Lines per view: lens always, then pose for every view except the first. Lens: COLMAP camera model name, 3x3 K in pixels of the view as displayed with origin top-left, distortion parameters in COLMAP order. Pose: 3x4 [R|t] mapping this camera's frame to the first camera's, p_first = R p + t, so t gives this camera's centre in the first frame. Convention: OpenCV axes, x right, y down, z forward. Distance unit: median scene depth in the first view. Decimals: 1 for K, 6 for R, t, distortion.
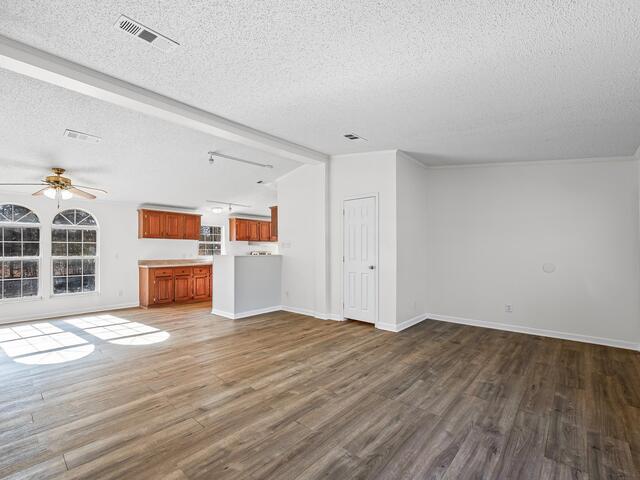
lens RADIAL K [[288.5, 0, 323.5], [0, 288.5, 252.1], [0, 0, 1]] dist [0.000099, -0.000653]
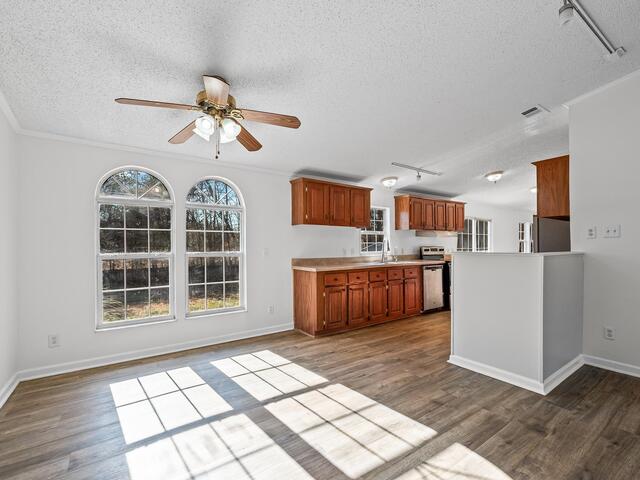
lens RADIAL K [[288.5, 0, 317.6], [0, 288.5, 245.3], [0, 0, 1]] dist [0.000099, -0.000653]
pose [[0.973345, -0.000544, -0.229346, -0.460197], [-0.001203, 0.999971, -0.007476, 0.003267], [0.229344, 0.007552, 0.973316, 0.399826]]
